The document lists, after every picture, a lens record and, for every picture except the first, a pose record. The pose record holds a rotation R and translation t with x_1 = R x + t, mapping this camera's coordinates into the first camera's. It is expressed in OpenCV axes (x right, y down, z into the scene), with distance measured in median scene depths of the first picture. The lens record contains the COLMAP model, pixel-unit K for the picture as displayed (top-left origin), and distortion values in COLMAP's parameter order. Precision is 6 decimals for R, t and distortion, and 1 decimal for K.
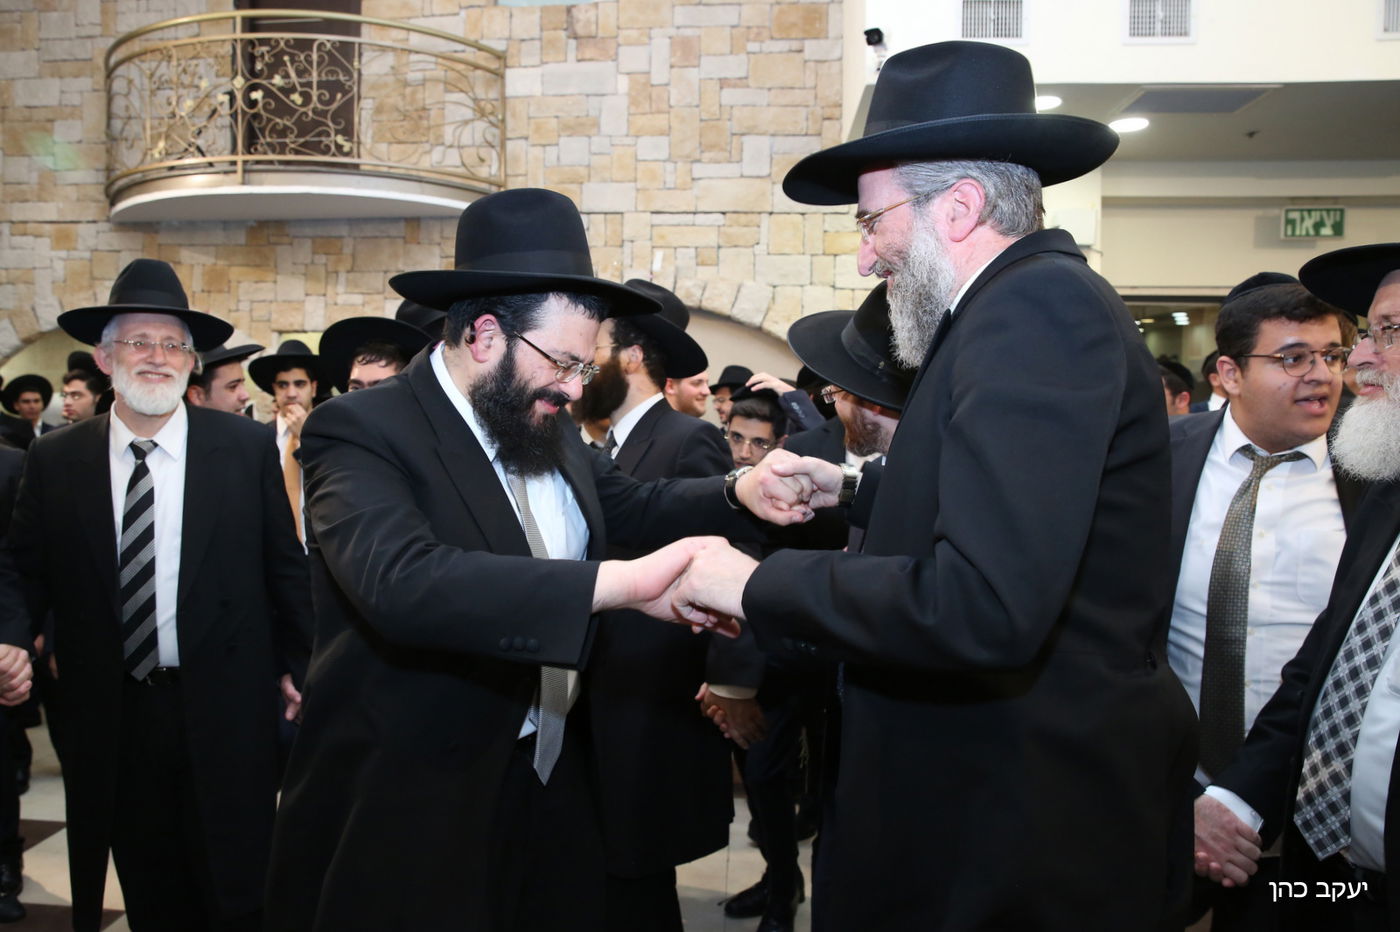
lens RADIAL K [[989.5, 0, 700.0], [0, 989.5, 466.0], [0, 0, 1]] dist [-0.100141, 0.052455]
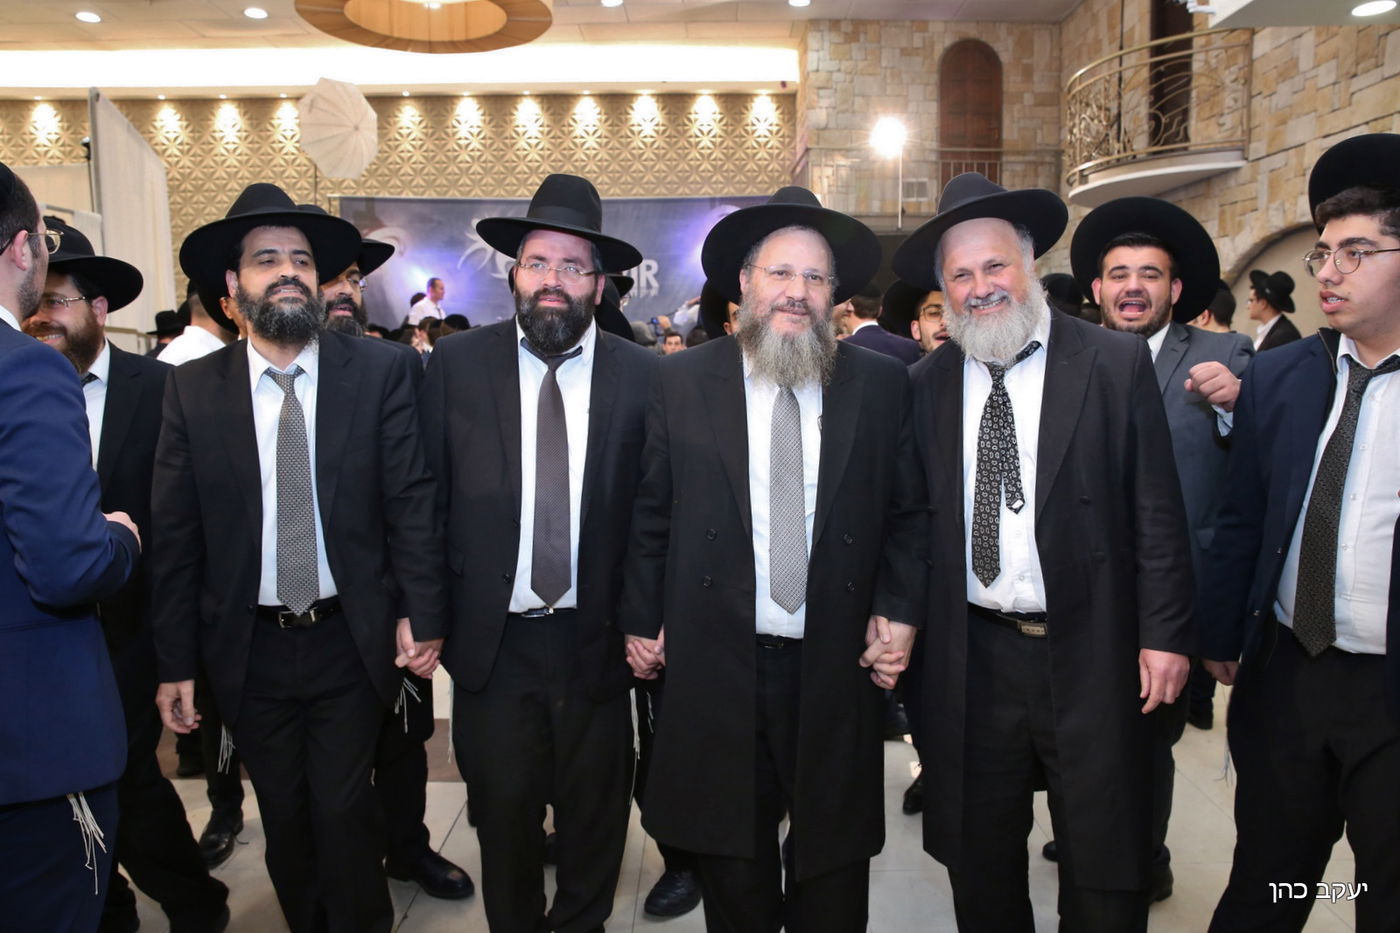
lens RADIAL K [[989.5, 0, 700.0], [0, 989.5, 466.5], [0, 0, 1]] dist [-0.100141, 0.052455]
pose [[0.052405, 0.114337, -0.992059, 0.963894], [-0.049237, 0.992512, 0.111788, 0.009529], [0.997411, 0.042988, 0.057642, 0.294834]]
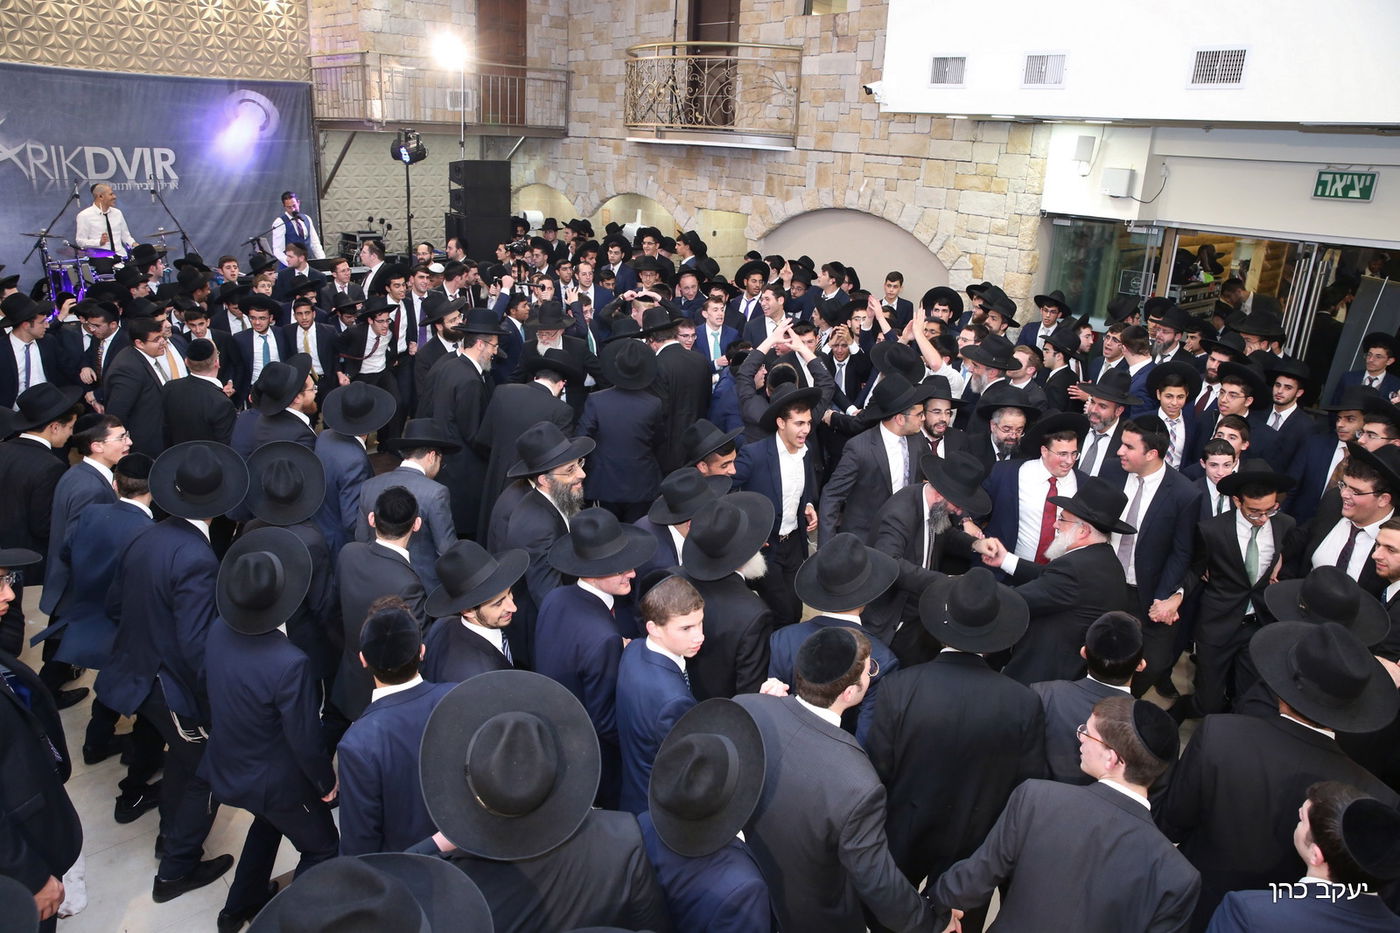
lens RADIAL K [[965.4, 0, 700.0], [0, 965.4, 466.5], [0, 0, 1]] dist [-0.103383, 0.089076]
pose [[0.724535, 0.246797, -0.643537, 0.873227], [-0.083145, 0.958172, 0.273850, -0.173794], [0.684204, -0.144908, 0.714749, -0.355762]]
